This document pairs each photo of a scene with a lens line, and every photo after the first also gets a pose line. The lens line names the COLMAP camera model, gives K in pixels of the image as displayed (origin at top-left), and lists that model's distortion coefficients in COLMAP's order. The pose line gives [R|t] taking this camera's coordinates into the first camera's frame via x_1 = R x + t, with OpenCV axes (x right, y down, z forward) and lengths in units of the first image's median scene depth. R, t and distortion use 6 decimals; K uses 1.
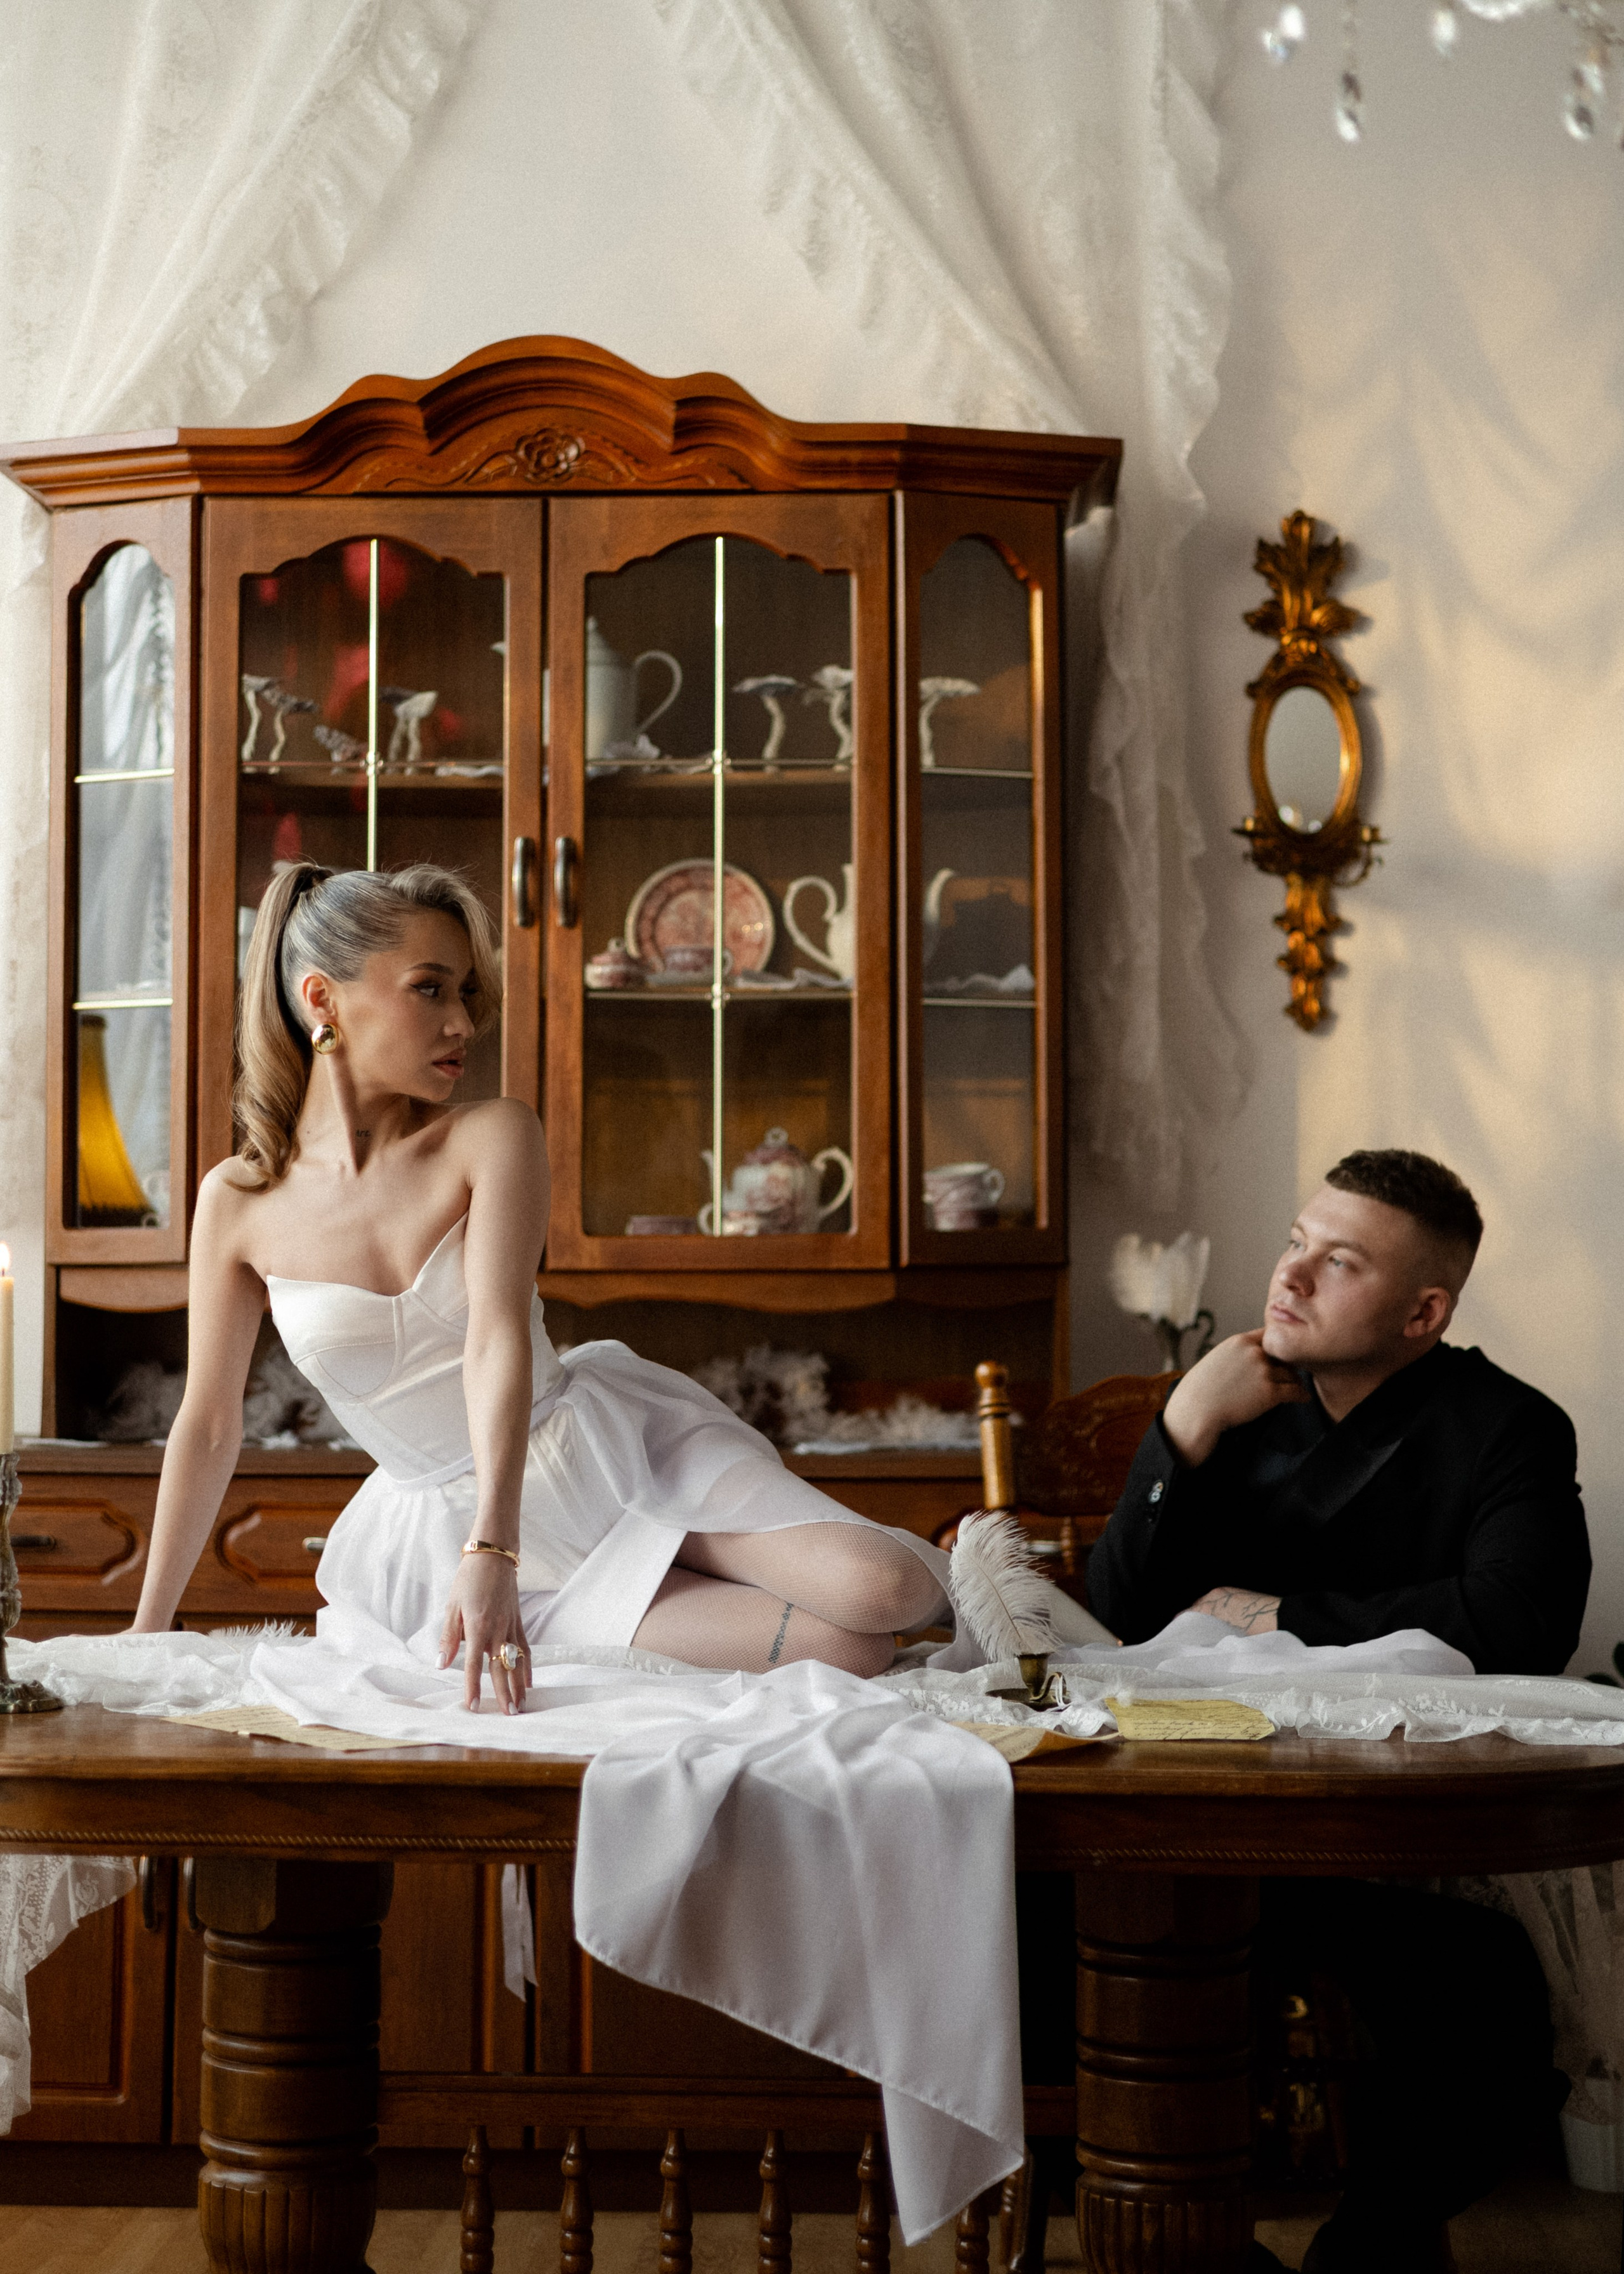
lens RADIAL K [[3441.2, 0, 894.5], [0, 3441.2, 1081.5], [0, 0, 1]] dist [0.006736, 0.161493]
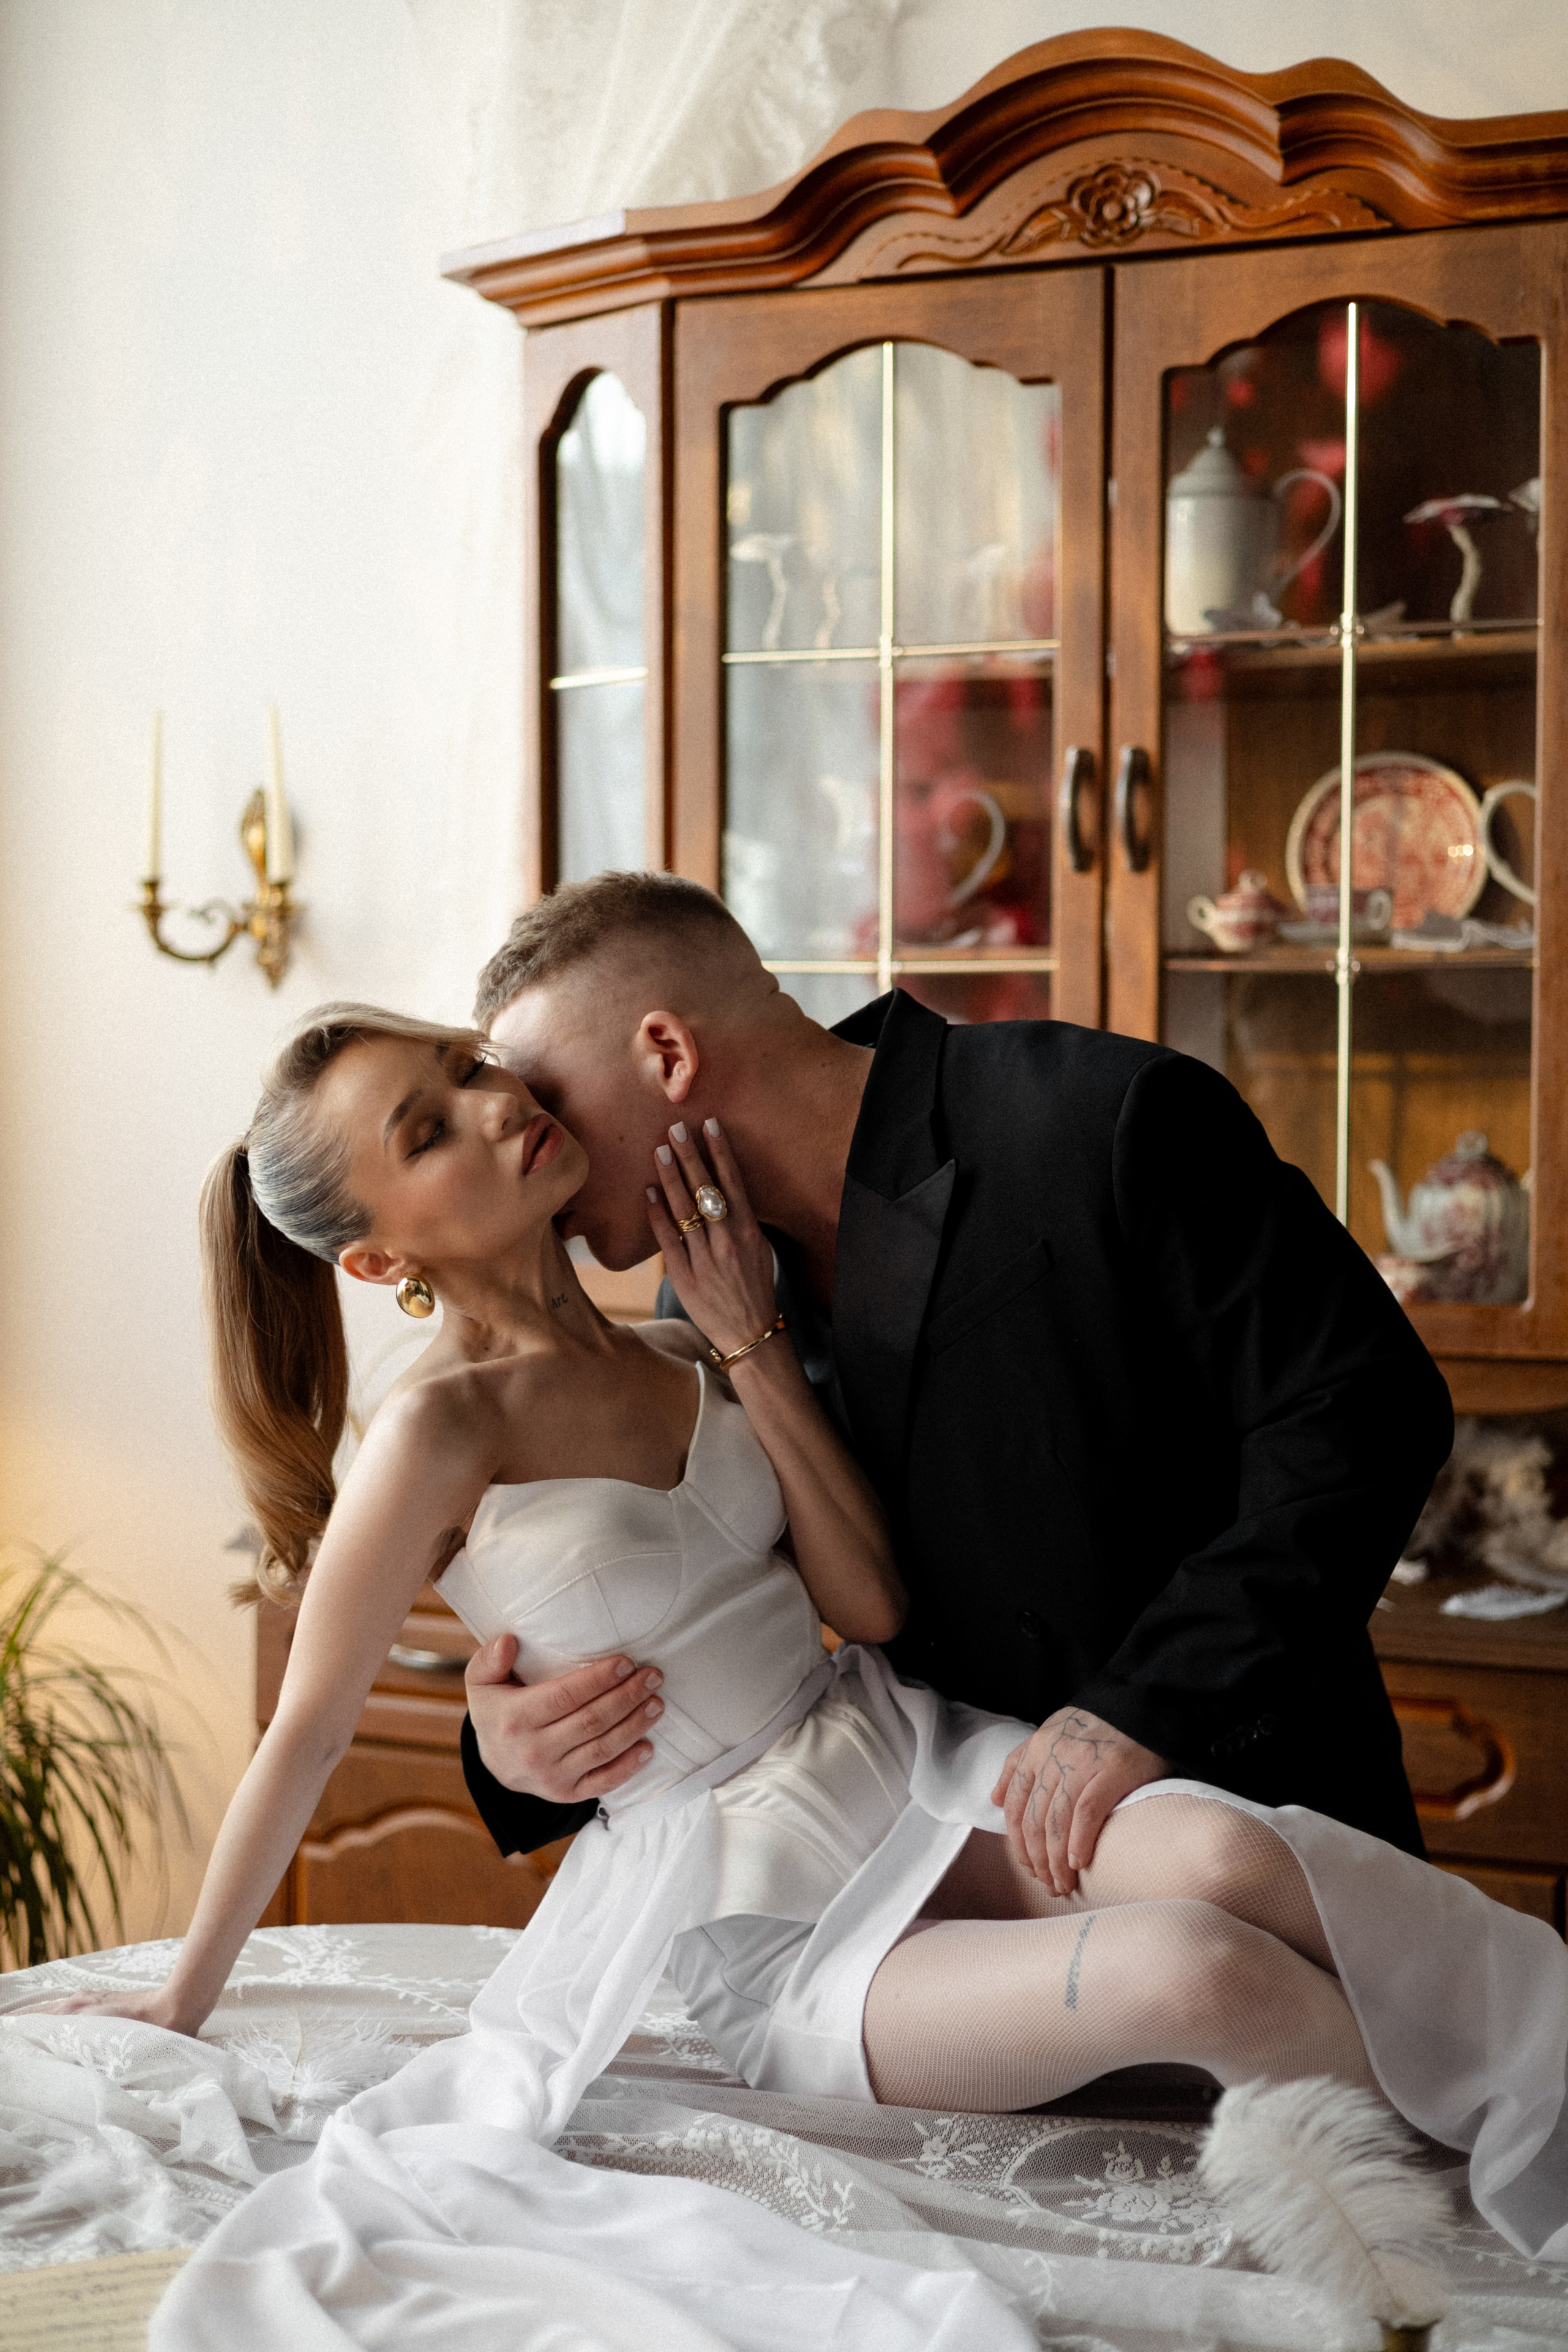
lens RADIAL K [[3328.8, 0, 785.3], [0, 3328.8, 1225.8], [0, 0, 1]] dist [0.009187, -0.007714]
pose [[0.921706, 0.029195, -0.386789, 0.106832], [0.014873, 0.993770, 0.110451, -0.047775], [0.387604, -0.107556, 0.915530, 0.312562]]
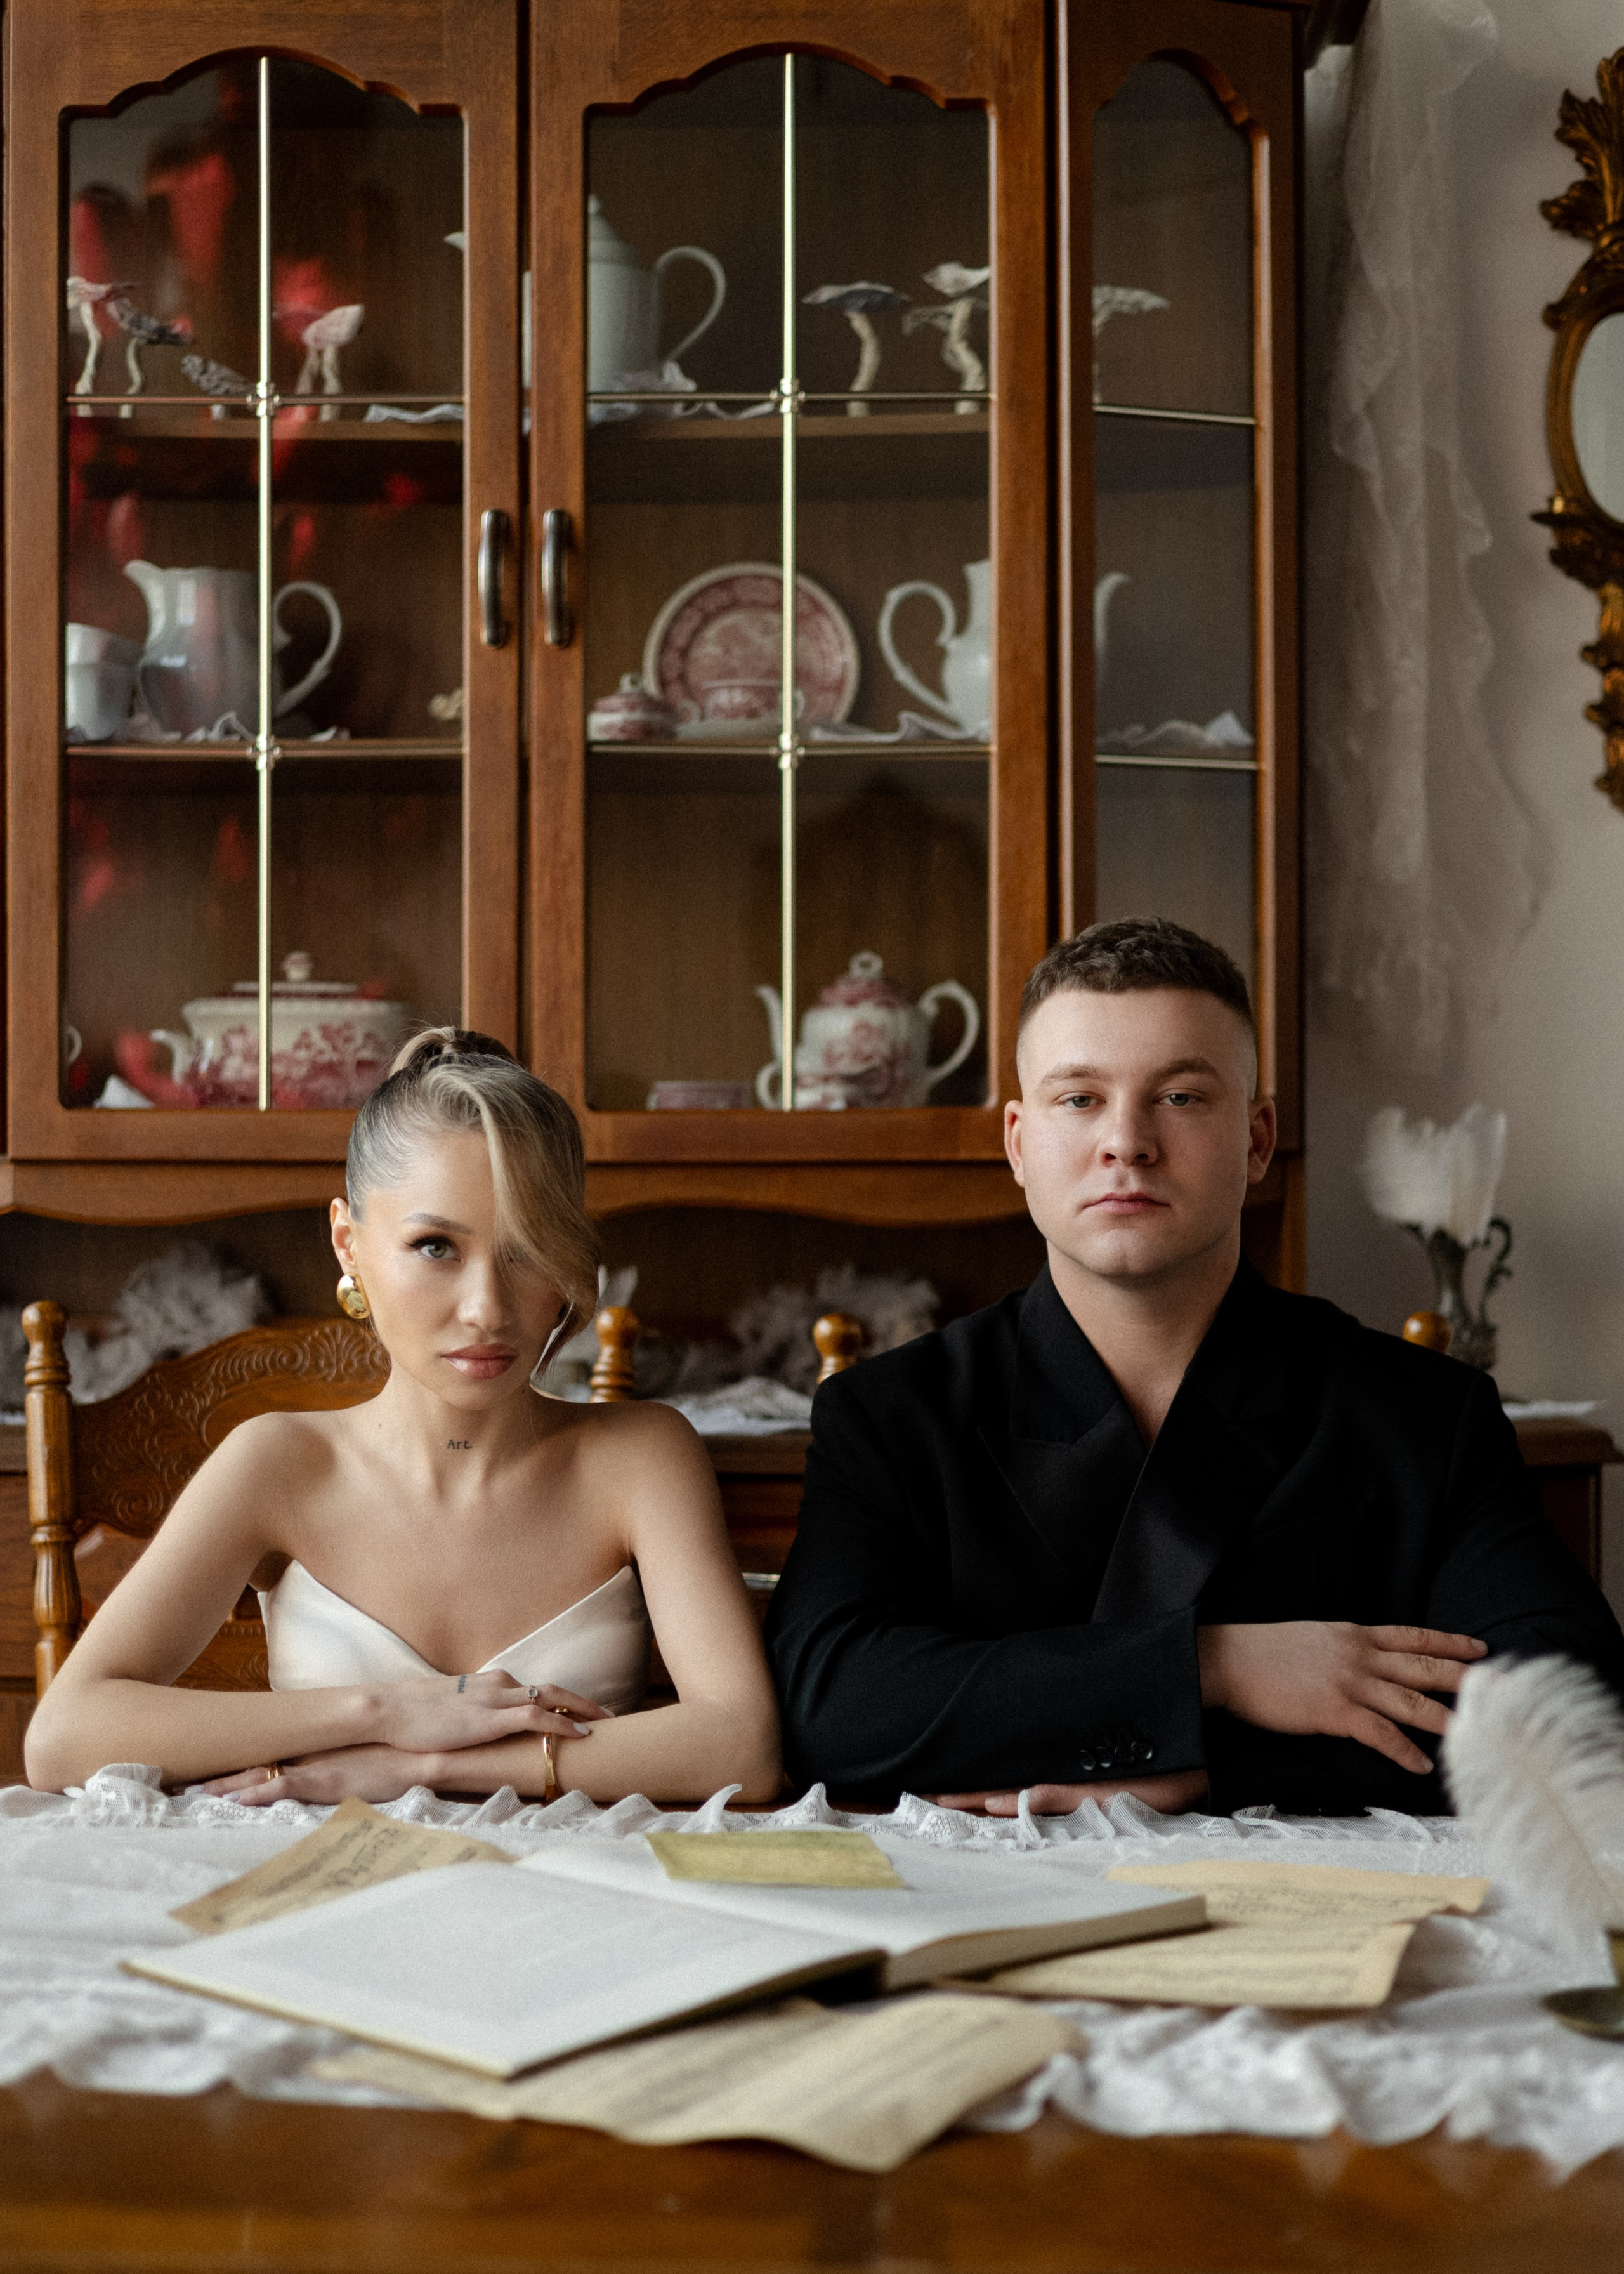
lens RADIAL K [[3440.7, 0, 894.5], [0, 3440.7, 1081.5], [0, 0, 1]] dist [0.006736, 0.161493]
pose [[0.999973, -0.001205, 0.007269, -0.034659], [0.000911, 0.999185, 0.040360, 0.011920], [-0.007311, -0.040352, 0.999159, 0.324684]]
